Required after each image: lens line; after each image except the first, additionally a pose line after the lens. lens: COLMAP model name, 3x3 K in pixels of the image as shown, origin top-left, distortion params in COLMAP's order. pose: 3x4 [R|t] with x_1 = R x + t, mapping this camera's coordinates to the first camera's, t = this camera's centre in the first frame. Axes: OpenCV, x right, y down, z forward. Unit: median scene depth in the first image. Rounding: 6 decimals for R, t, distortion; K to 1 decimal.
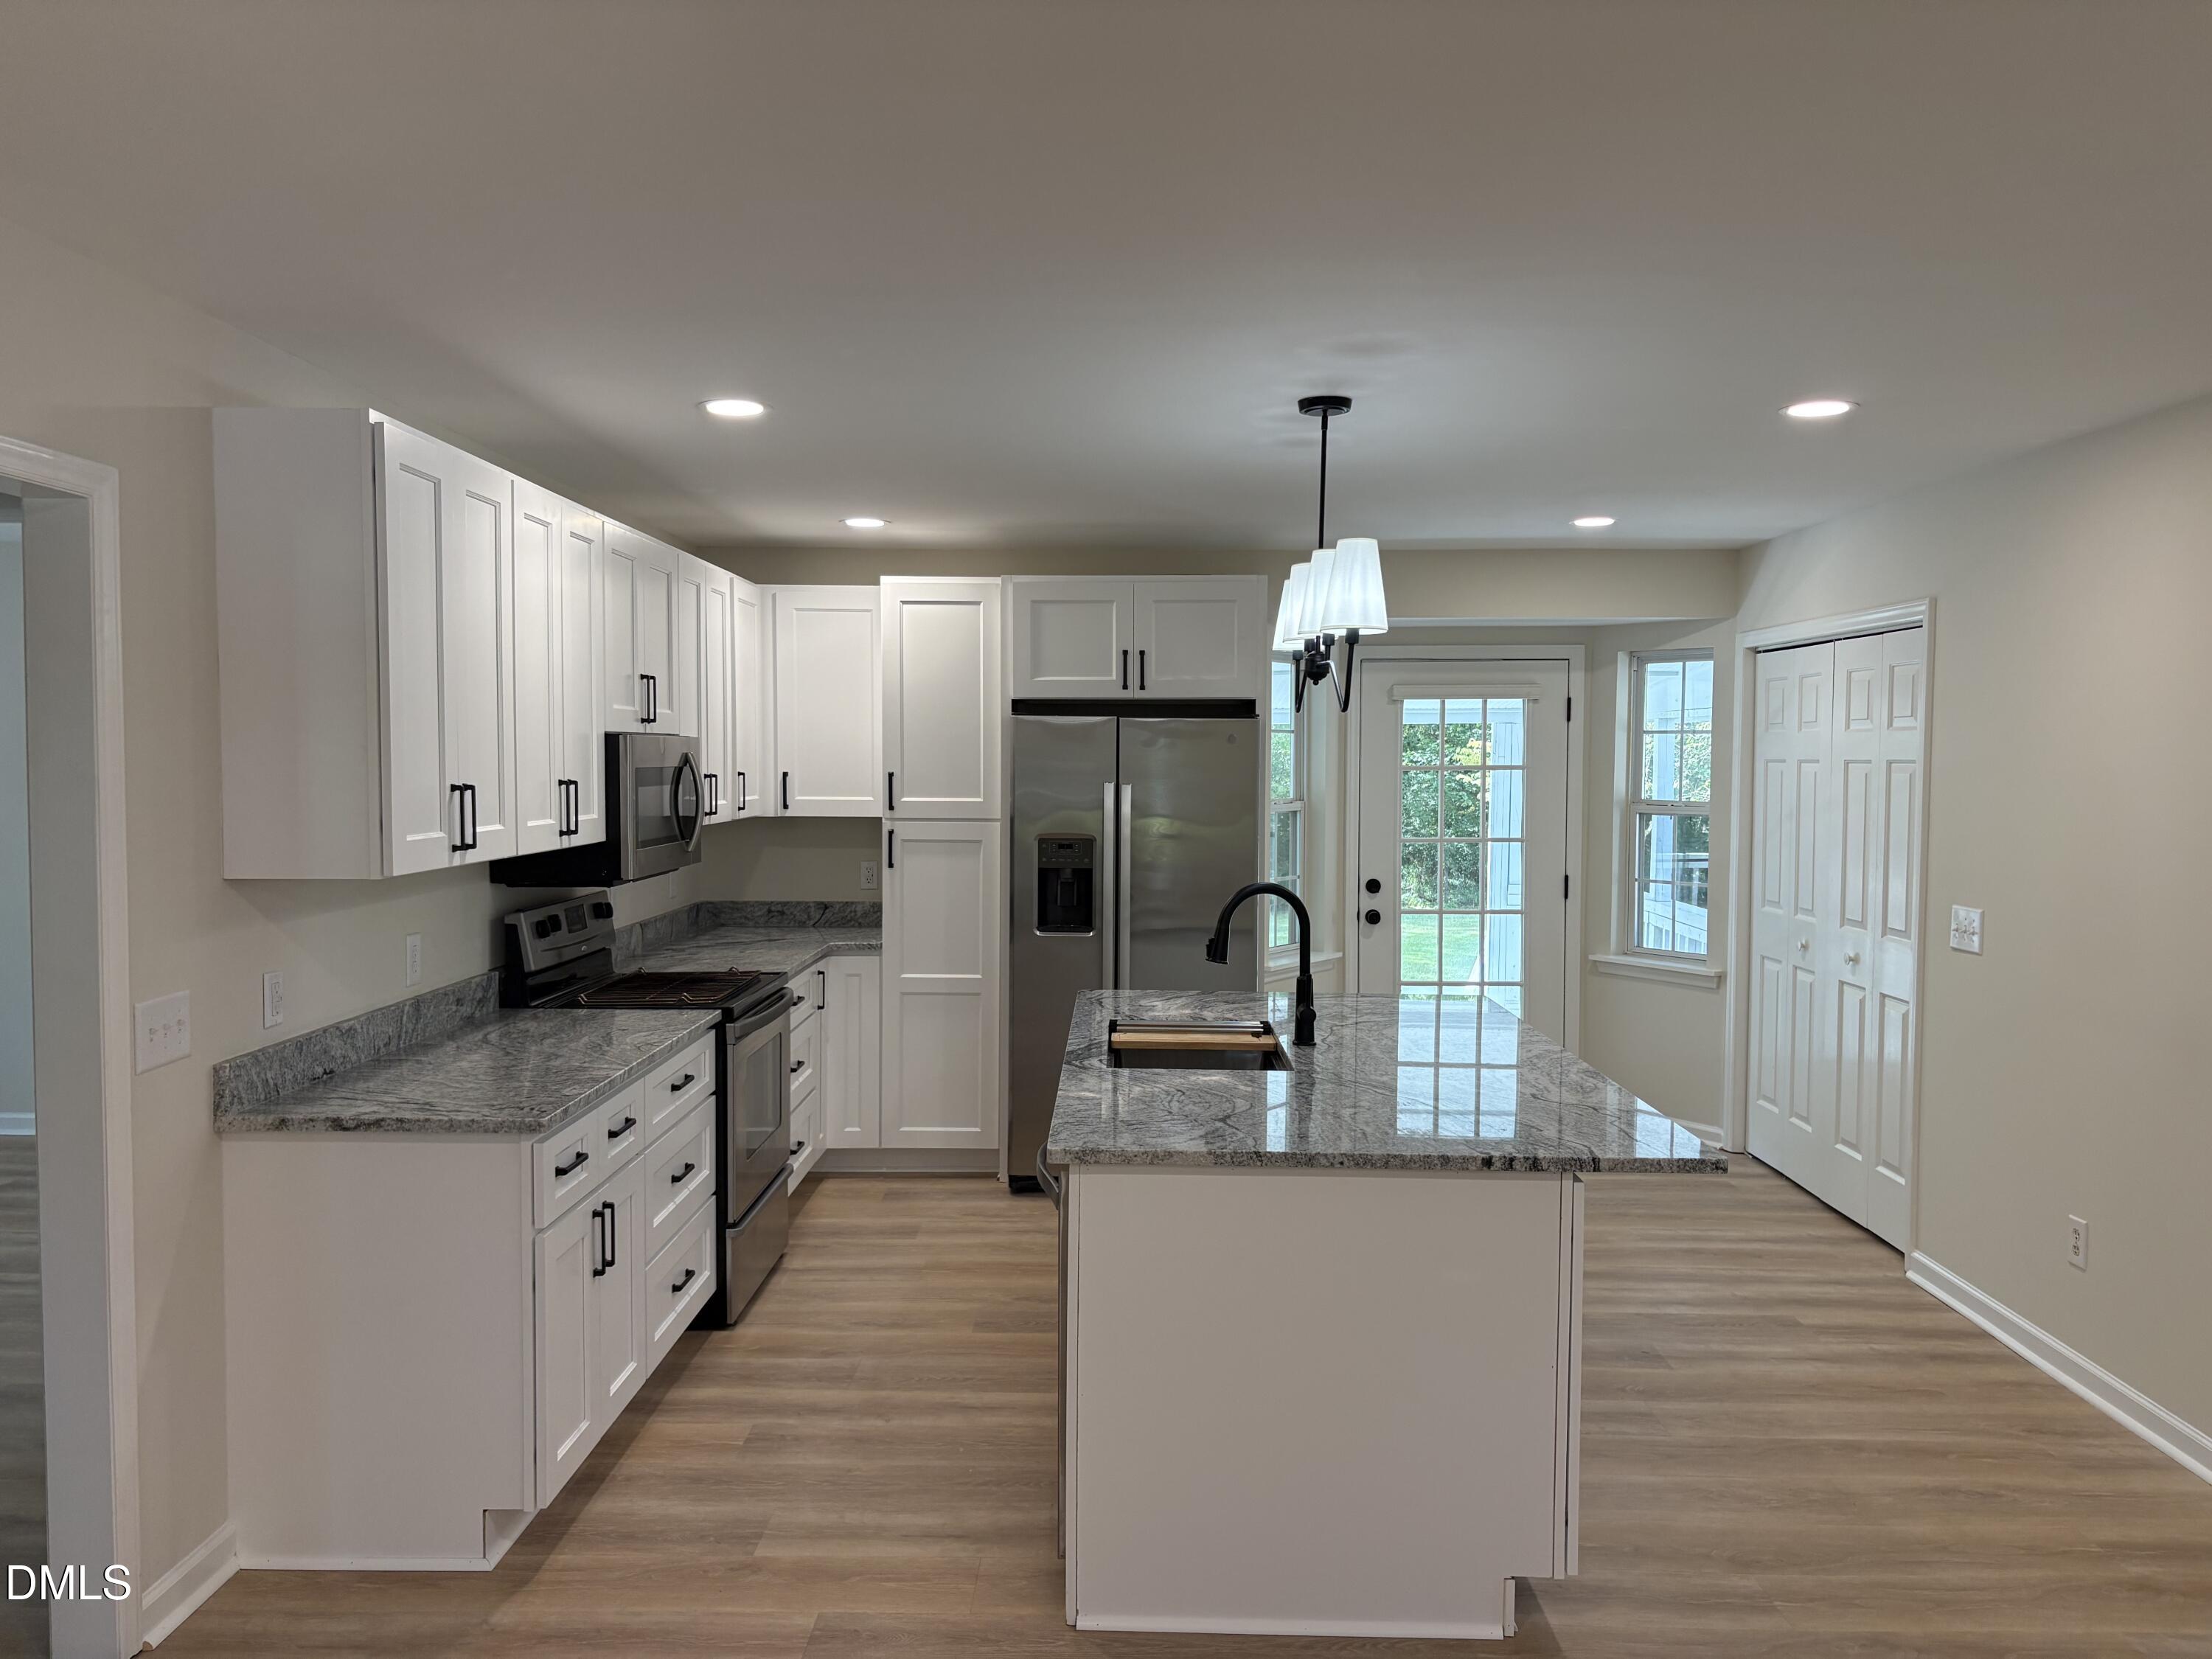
lens RADIAL K [[1679.2, 0, 1098.9], [0, 1679.2, 839.6], [0, 0, 1]] dist [0.041980, -0.047187]
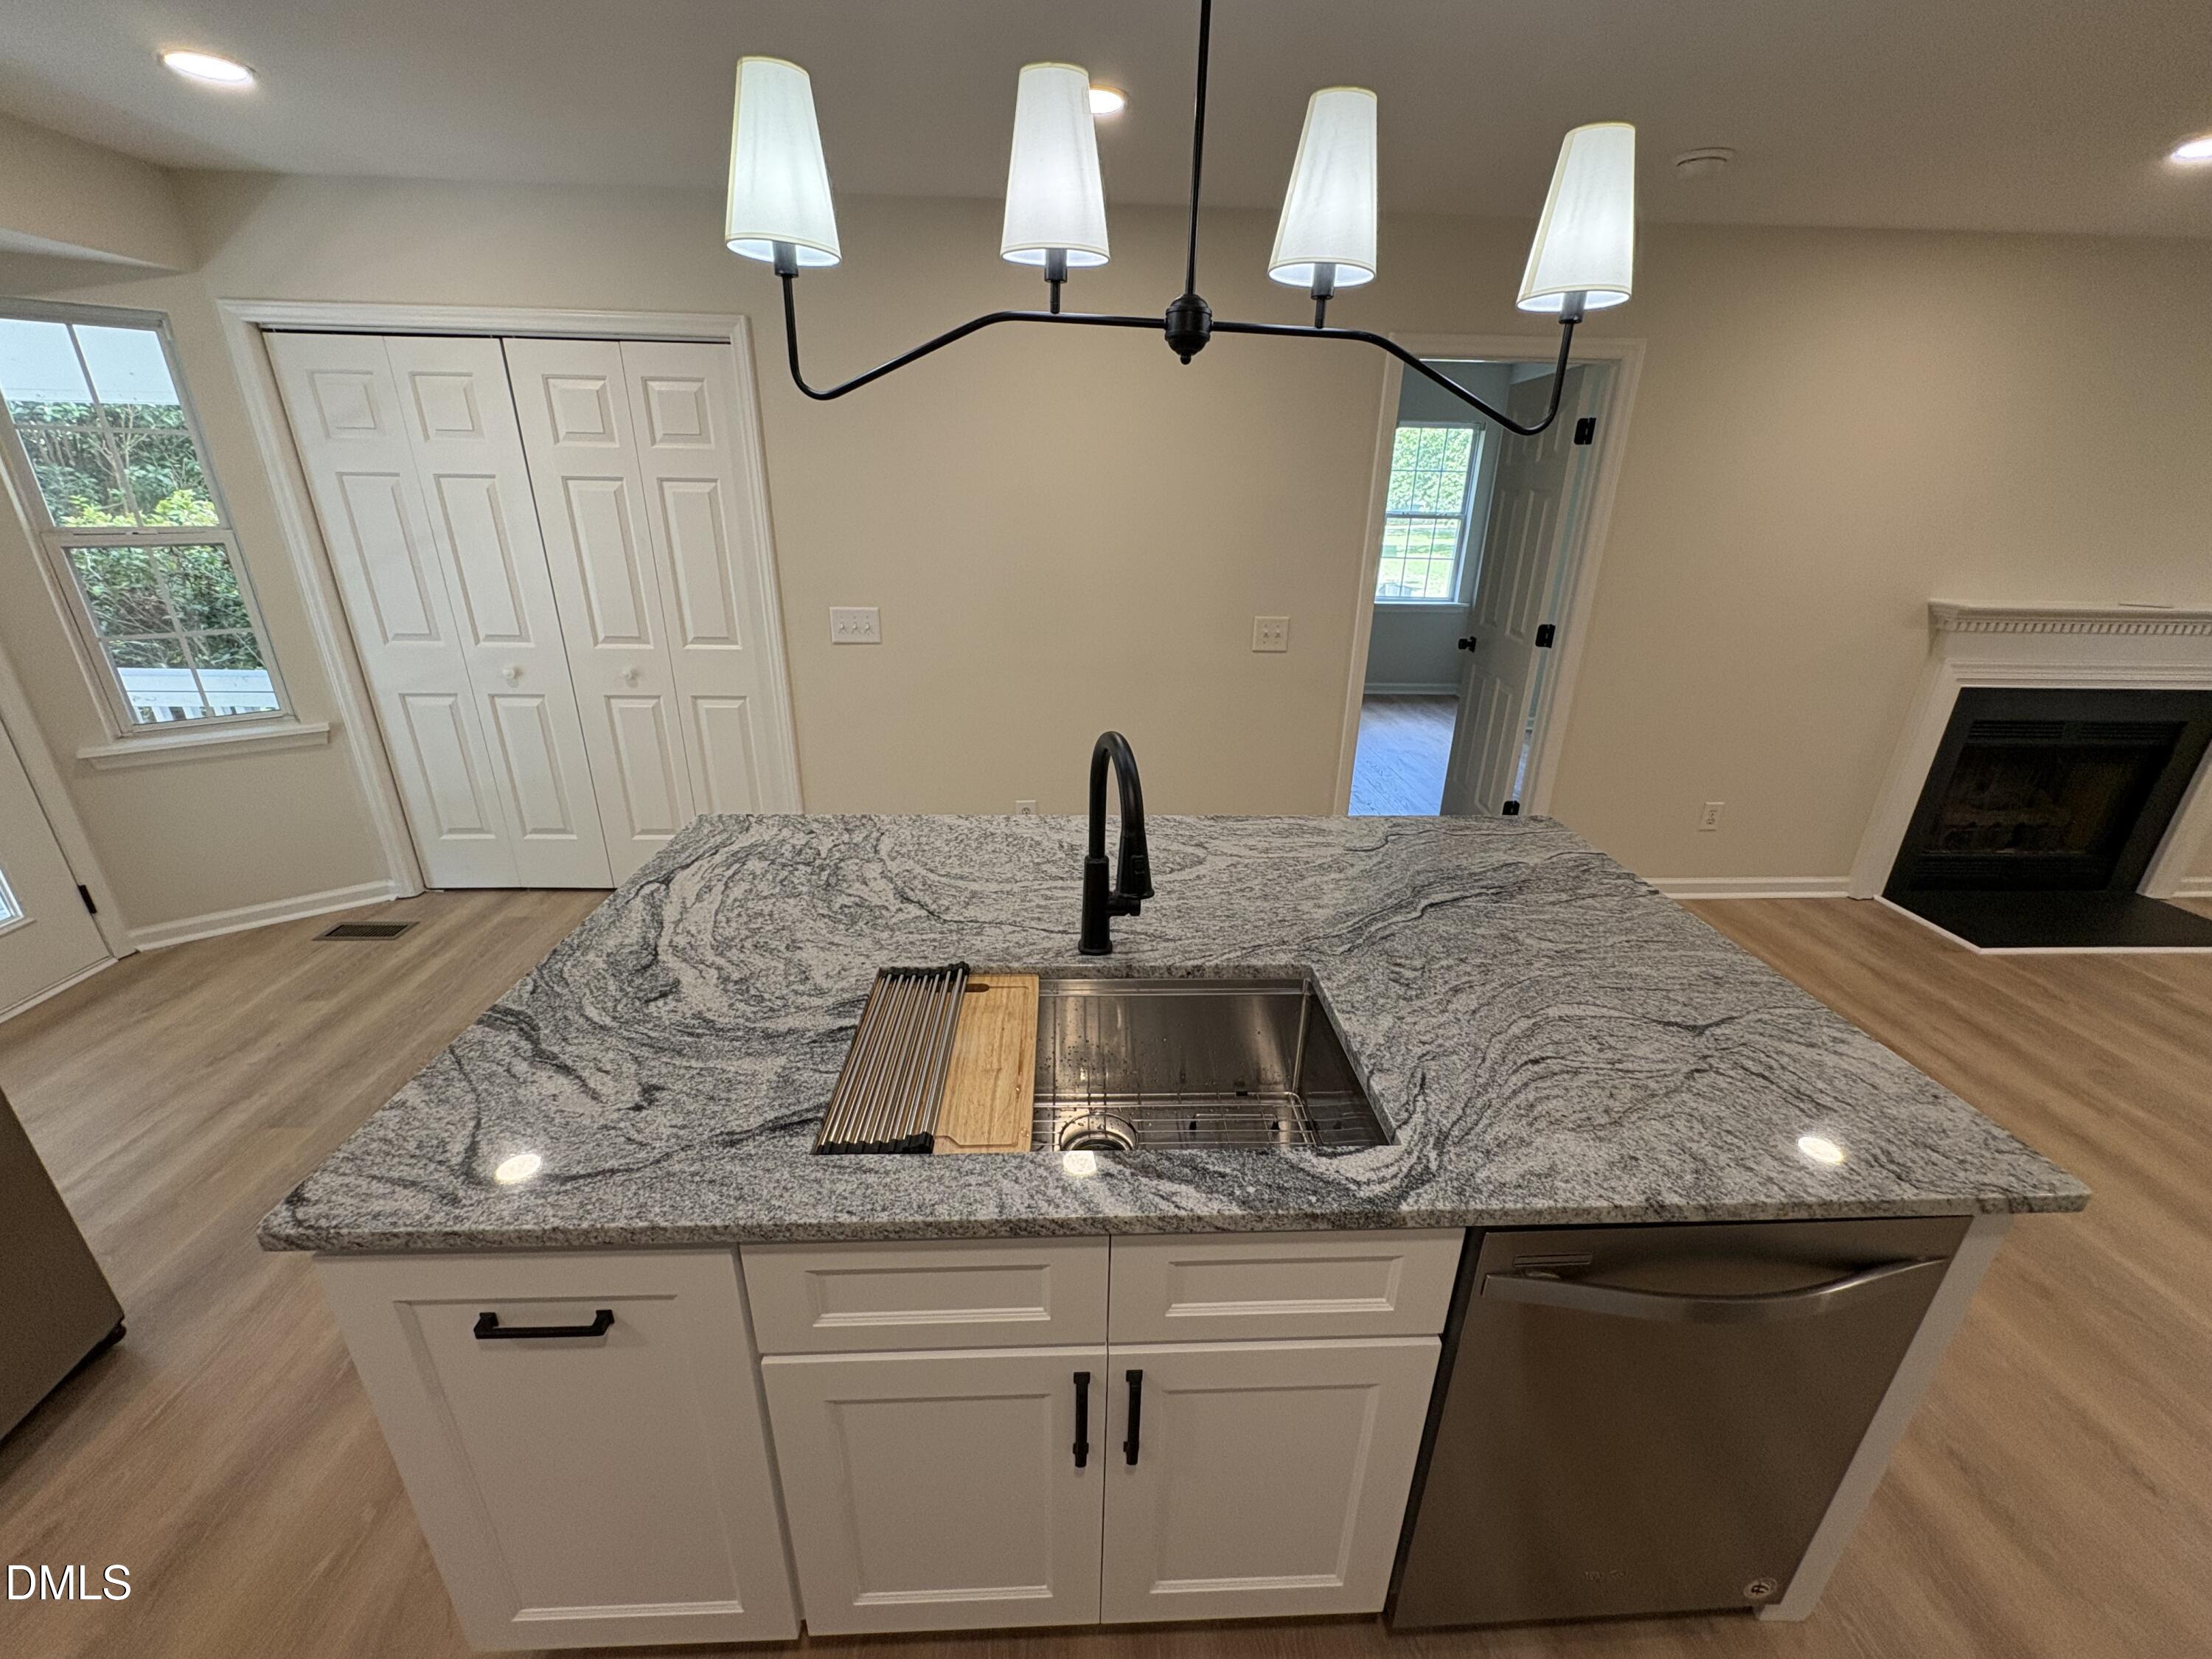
lens RADIAL K [[885.4, 0, 1106.1], [0, 885.4, 826.5], [0, 0, 1]] dist [0.000003, 0.000478]
pose [[-0.064069, -0.372097, 0.925980, -0.150401], [0.032158, 0.926635, 0.374585, -0.045389], [-0.997427, 0.053777, -0.047402, 0.785366]]
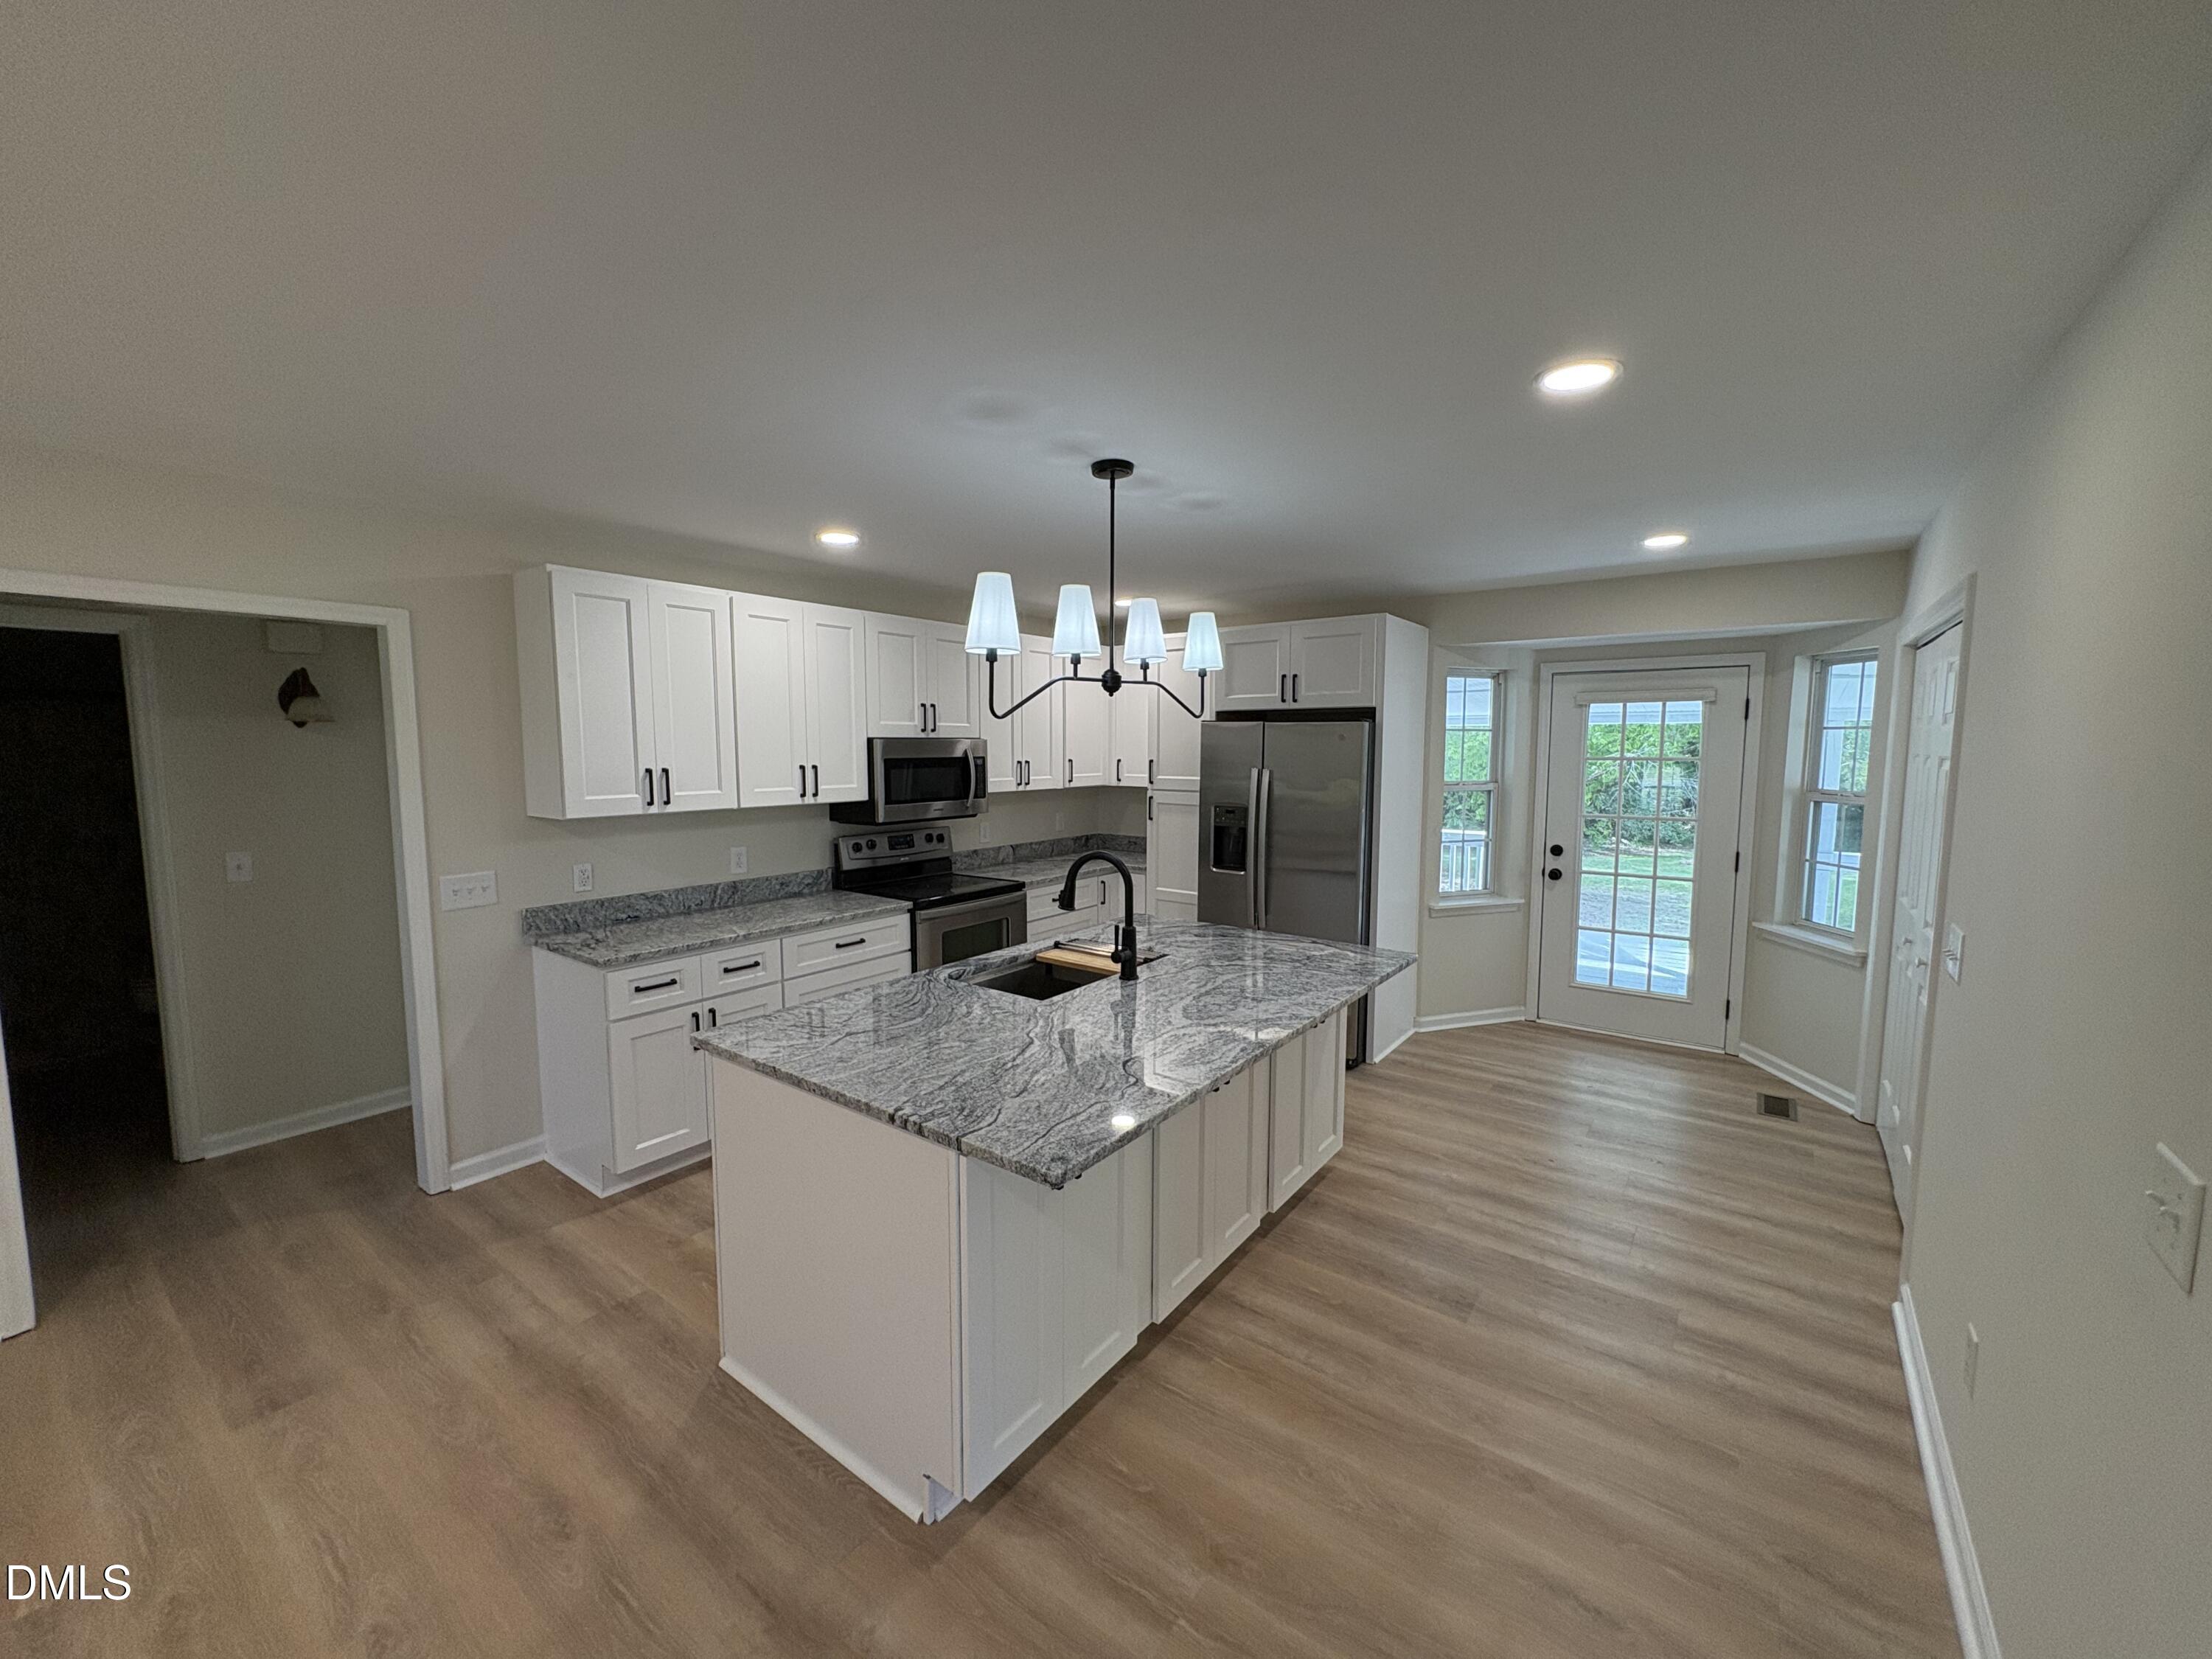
lens RADIAL K [[885.4, 0, 1103.7], [0, 885.4, 827.4], [0, 0, 1]] dist [0.000003, 0.000478]
pose [[0.811112, 0.052590, -0.582522, 0.386045], [-0.027737, 0.998288, 0.051503, -0.021397], [0.584233, -0.025617, 0.811181, 0.343099]]
